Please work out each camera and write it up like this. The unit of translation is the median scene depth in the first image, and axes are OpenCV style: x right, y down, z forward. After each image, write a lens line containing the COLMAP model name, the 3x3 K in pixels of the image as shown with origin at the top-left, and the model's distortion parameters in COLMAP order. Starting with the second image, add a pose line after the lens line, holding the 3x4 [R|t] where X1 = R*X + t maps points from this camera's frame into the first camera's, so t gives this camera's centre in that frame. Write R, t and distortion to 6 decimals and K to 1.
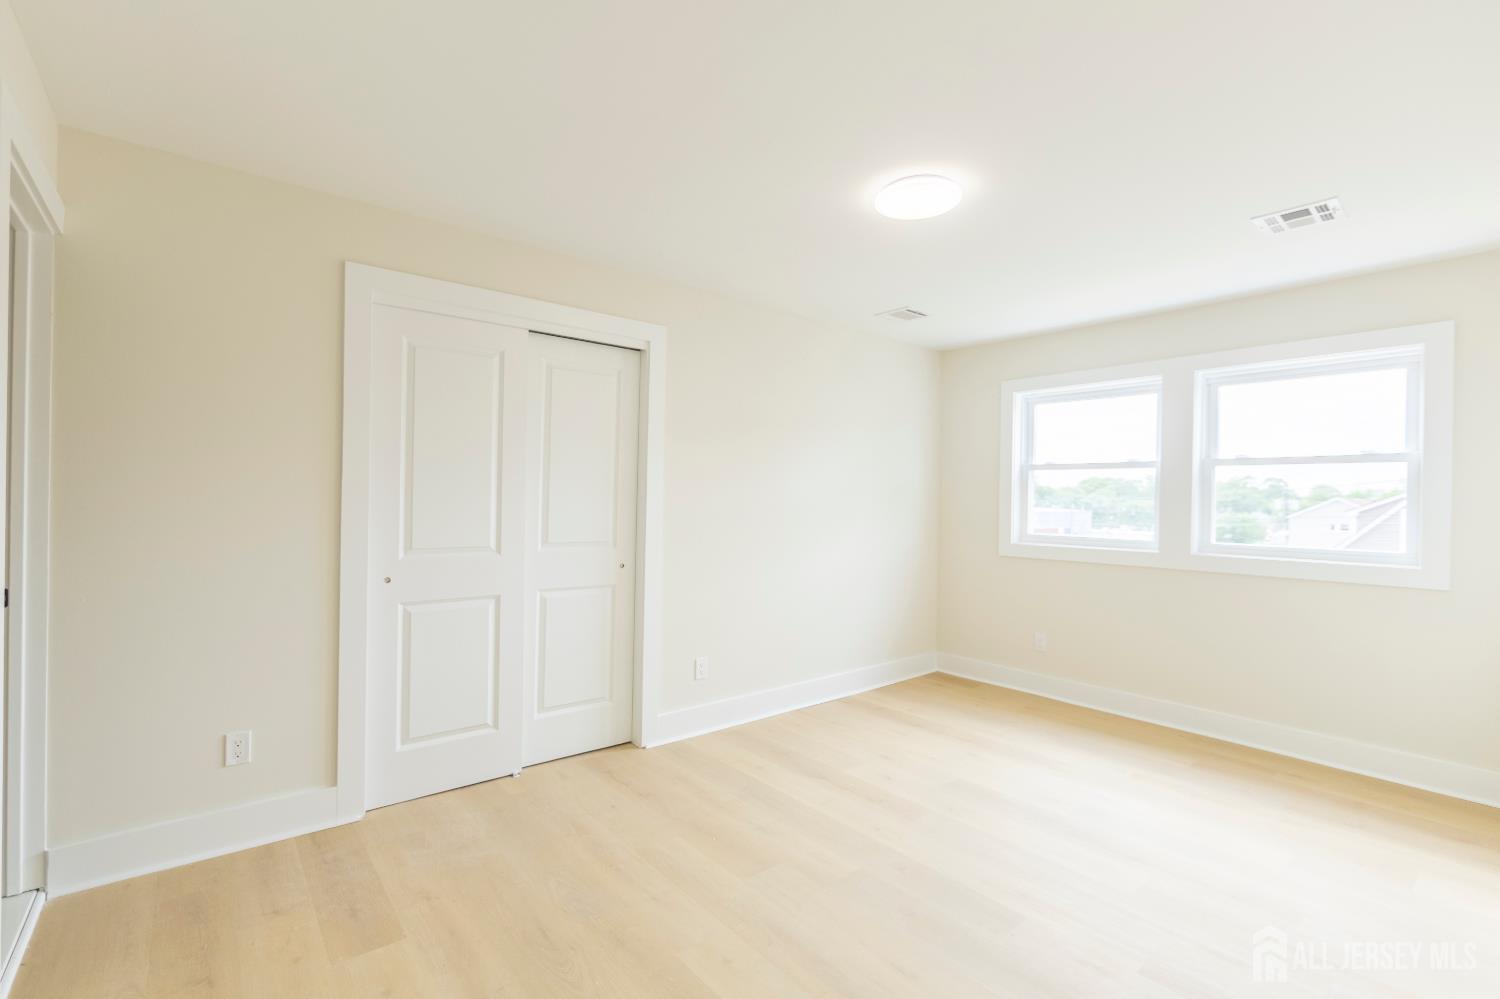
lens RADIAL K [[688.0, 0, 747.5], [0, 688.0, 520.8], [0, 0, 1]] dist [0.003330, 0.000709]
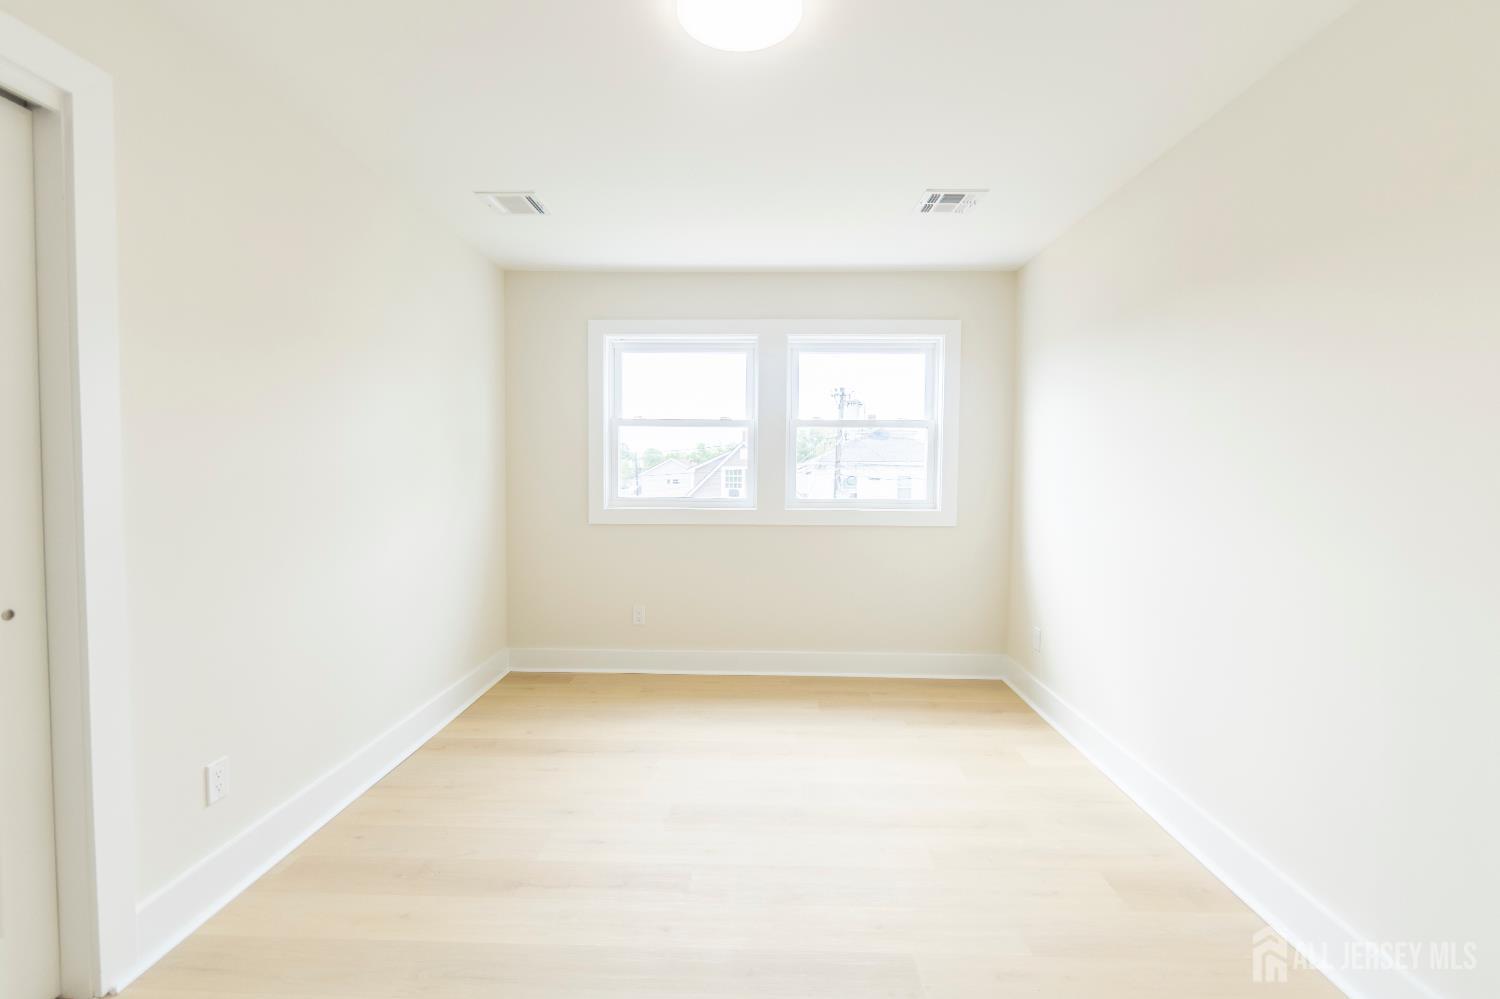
lens RADIAL K [[688.0, 0, 746.3], [0, 688.0, 510.5], [0, 0, 1]] dist [0.003330, 0.000709]
pose [[0.654562, -0.057976, 0.753782, -0.179674], [0.027008, 0.998212, 0.053323, -0.007819], [-0.755526, -0.014545, 0.654958, 0.334033]]
